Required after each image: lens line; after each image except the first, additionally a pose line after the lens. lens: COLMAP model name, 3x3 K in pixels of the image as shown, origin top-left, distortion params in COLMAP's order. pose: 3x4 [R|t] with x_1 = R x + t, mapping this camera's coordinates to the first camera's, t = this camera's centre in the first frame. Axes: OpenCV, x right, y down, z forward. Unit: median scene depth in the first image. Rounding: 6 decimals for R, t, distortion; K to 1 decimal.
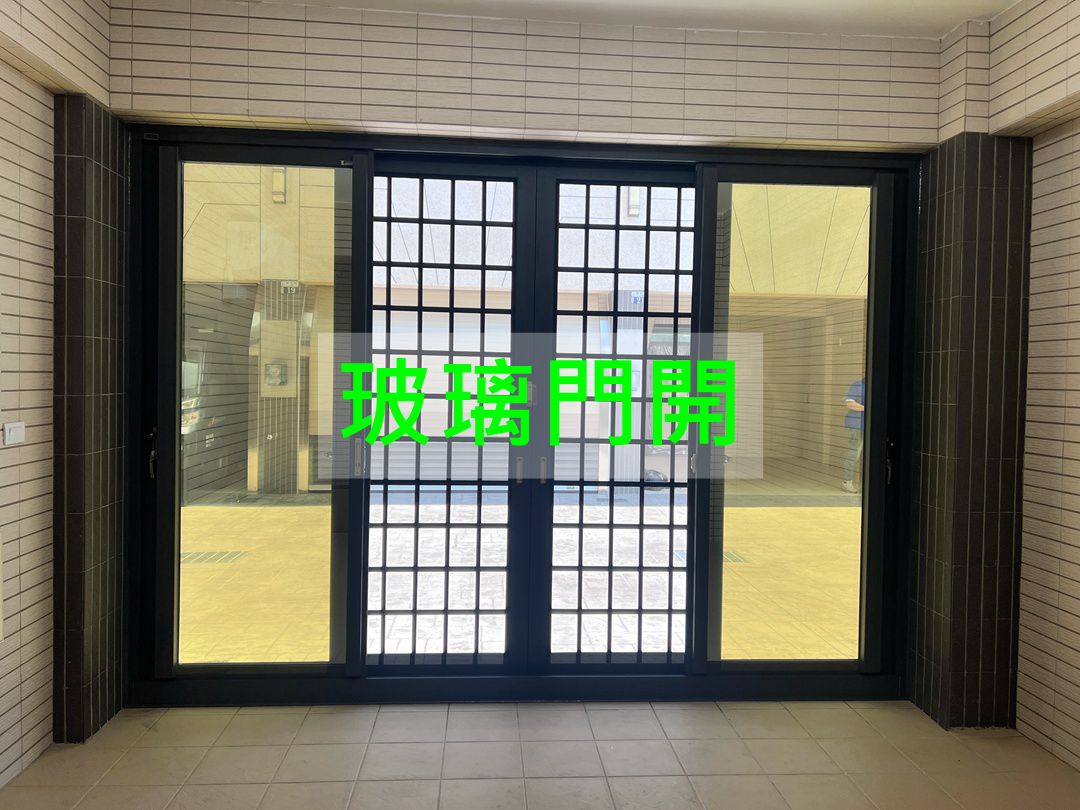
lens RADIAL K [[861.3, 0, 540.0], [0, 861.3, 405.0], [0, 0, 1]] dist [0.030983, -0.051439]
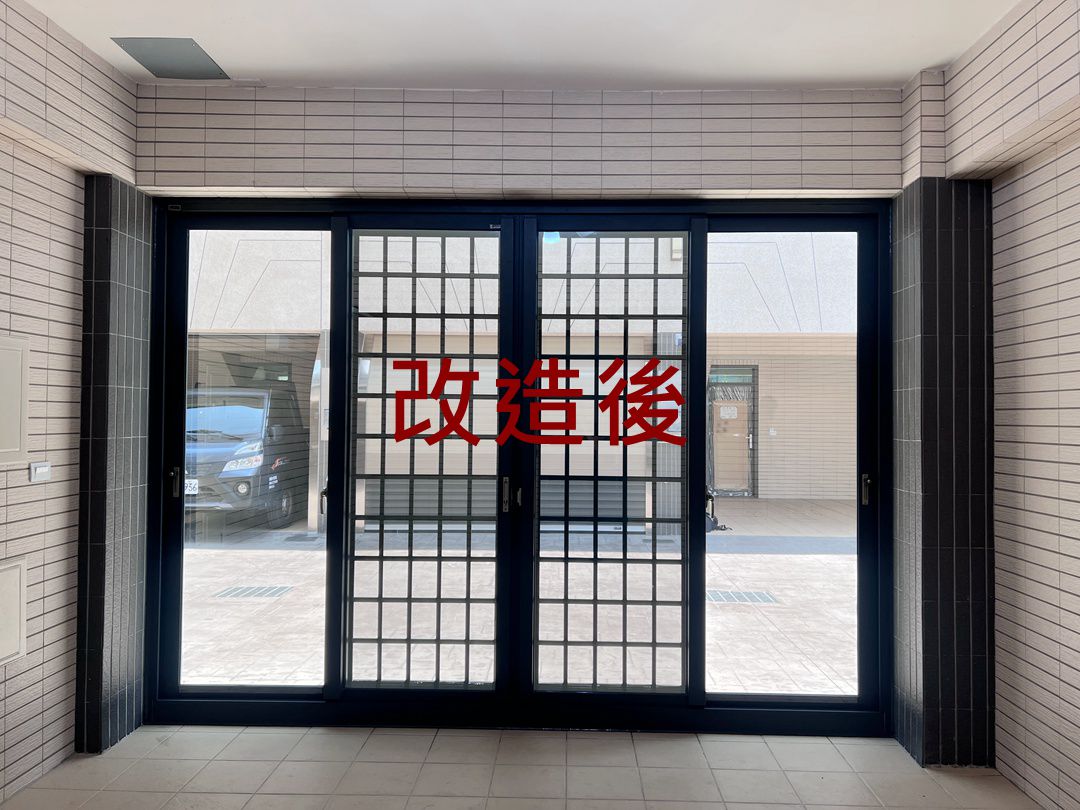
lens RADIAL K [[862.7, 0, 540.0], [0, 862.7, 405.0], [0, 0, 1]] dist [-0.002128, -0.002670]
pose [[0.994964, -0.011301, -0.099595, 0.130925], [0.006337, 0.998728, -0.050014, 0.004778], [0.100034, 0.049131, 0.993770, -0.053356]]
